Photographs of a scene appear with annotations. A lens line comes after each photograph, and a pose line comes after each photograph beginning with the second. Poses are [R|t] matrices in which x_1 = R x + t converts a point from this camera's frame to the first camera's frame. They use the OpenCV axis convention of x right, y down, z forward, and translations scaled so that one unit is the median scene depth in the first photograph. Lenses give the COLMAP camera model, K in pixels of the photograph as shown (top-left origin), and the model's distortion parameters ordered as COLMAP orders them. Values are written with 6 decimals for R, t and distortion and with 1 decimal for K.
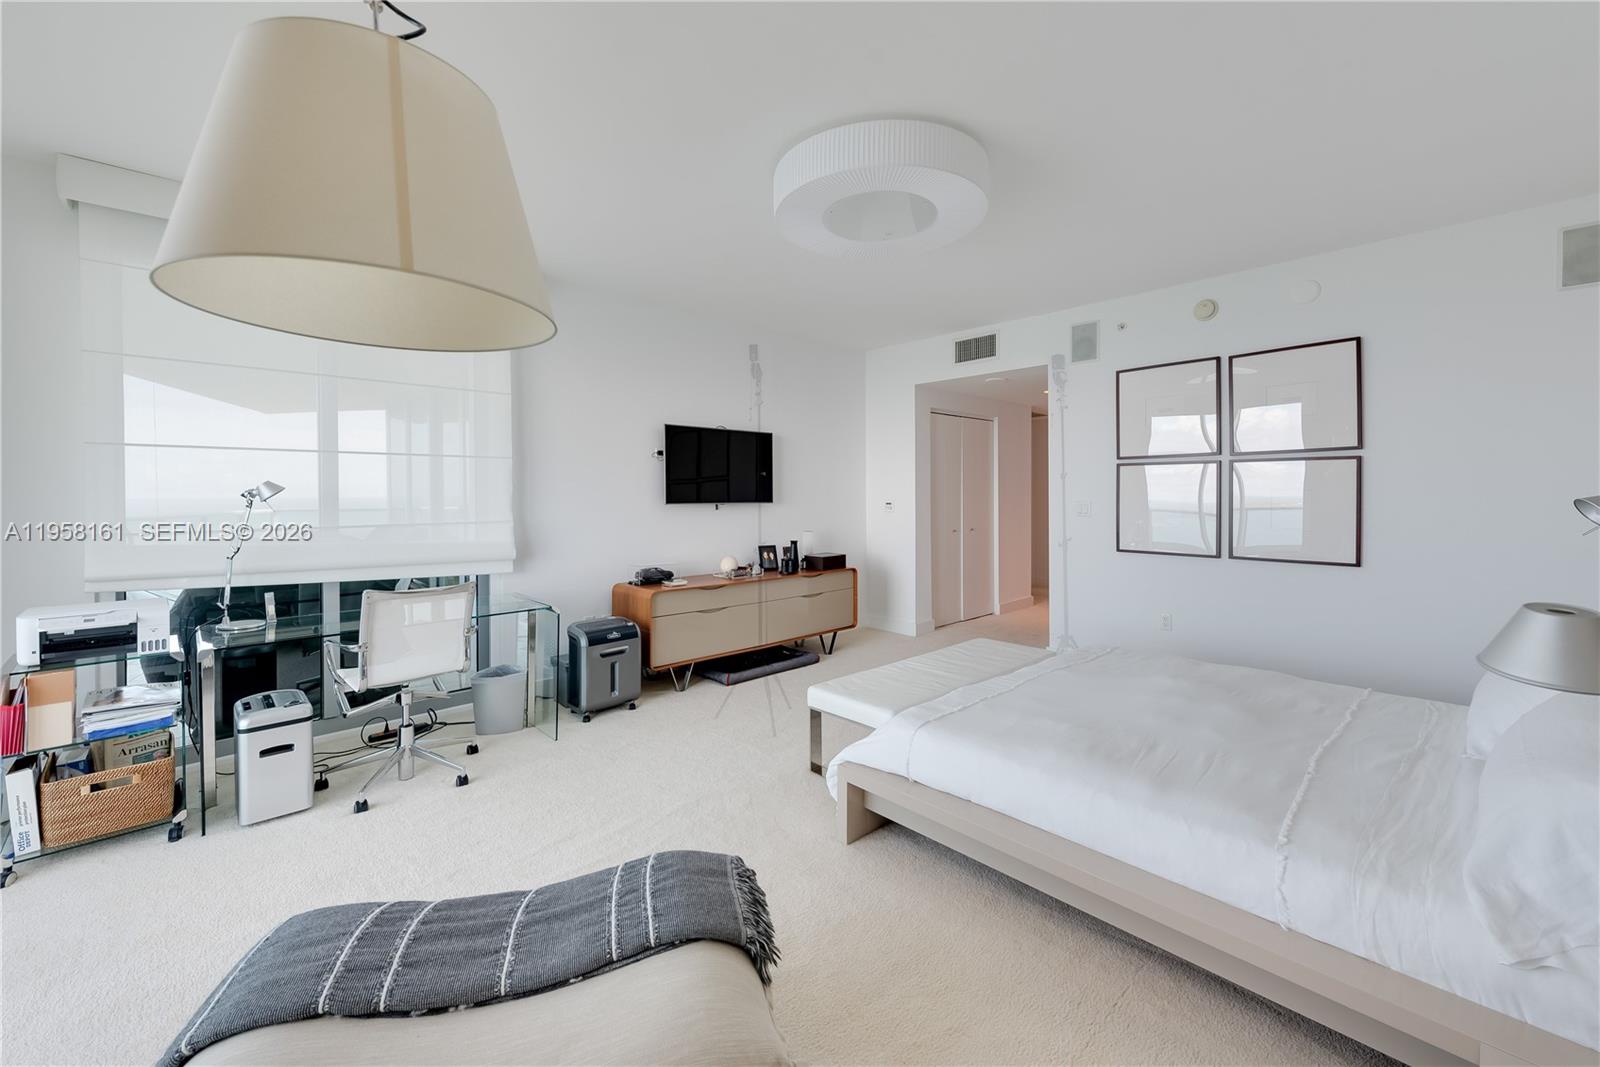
lens RADIAL K [[633.1, 0, 801.5], [0, 633.1, 499.3], [0, 0, 1]] dist [0.010371, -0.000010]
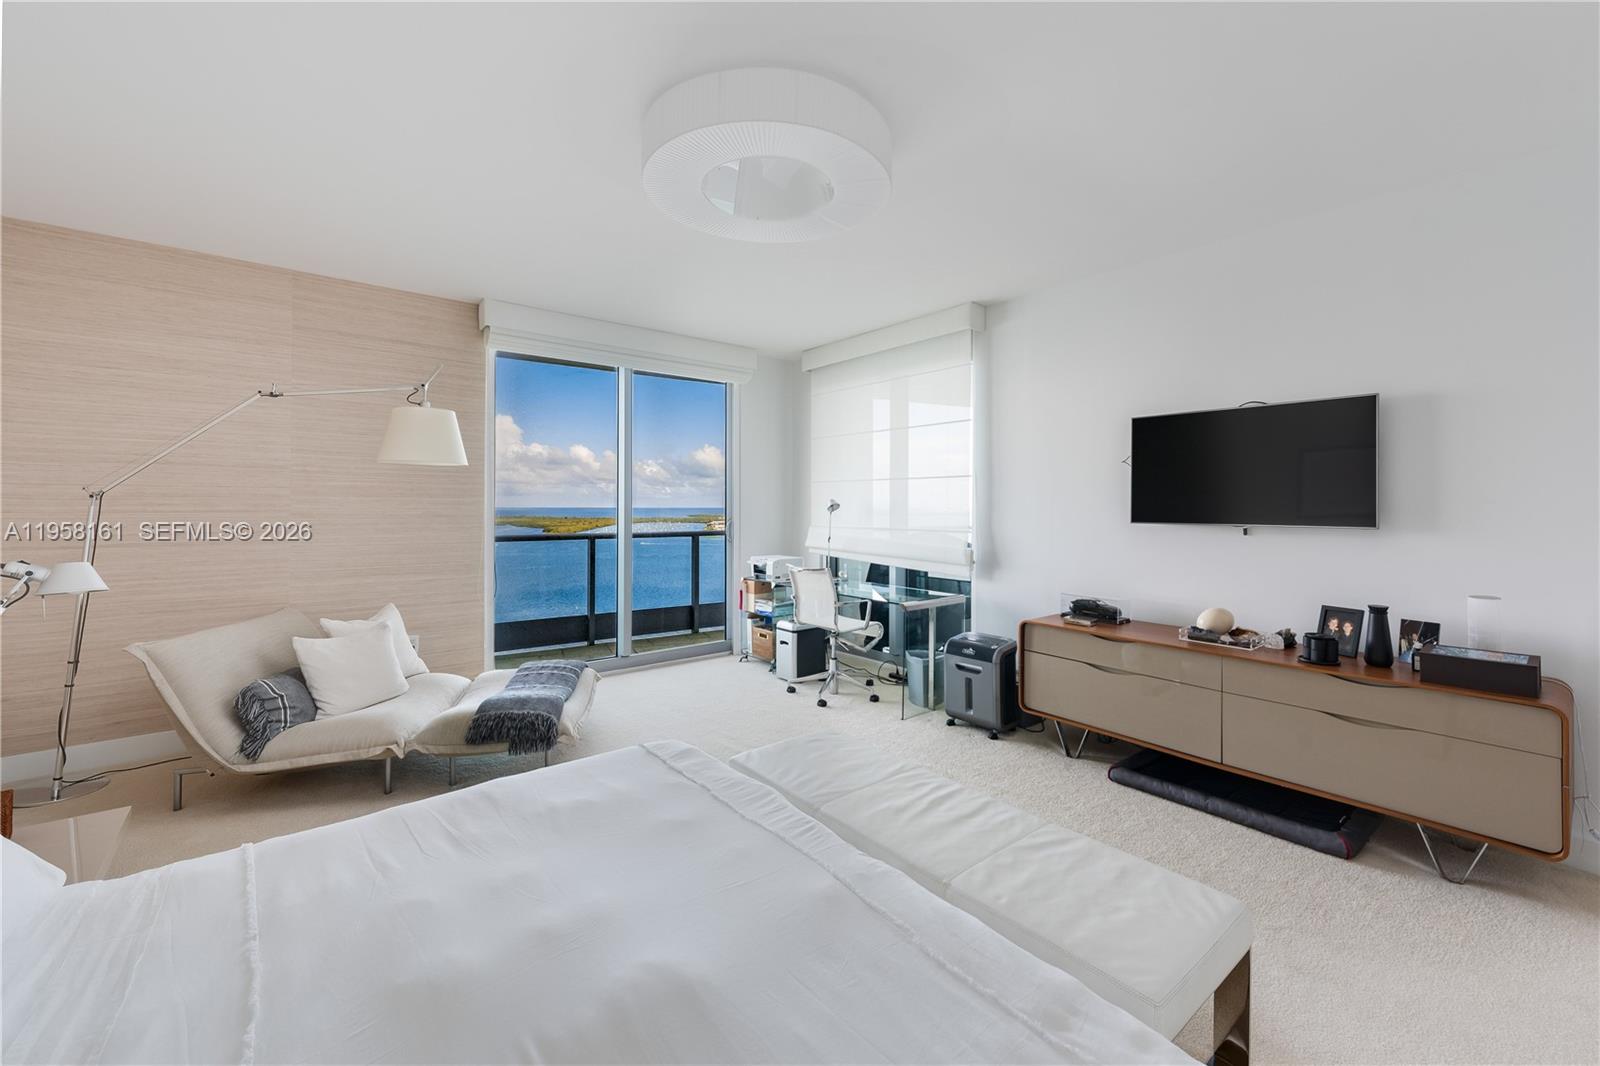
lens RADIAL K [[633.1, 0, 801.5], [0, 633.1, 498.8], [0, 0, 1]] dist [0.010371, -0.000010]
pose [[-0.065548, -0.006269, -0.997830, 0.578098], [-0.011138, 0.999923, -0.005550, -0.012276], [0.997787, 0.010750, -0.065613, 0.652285]]
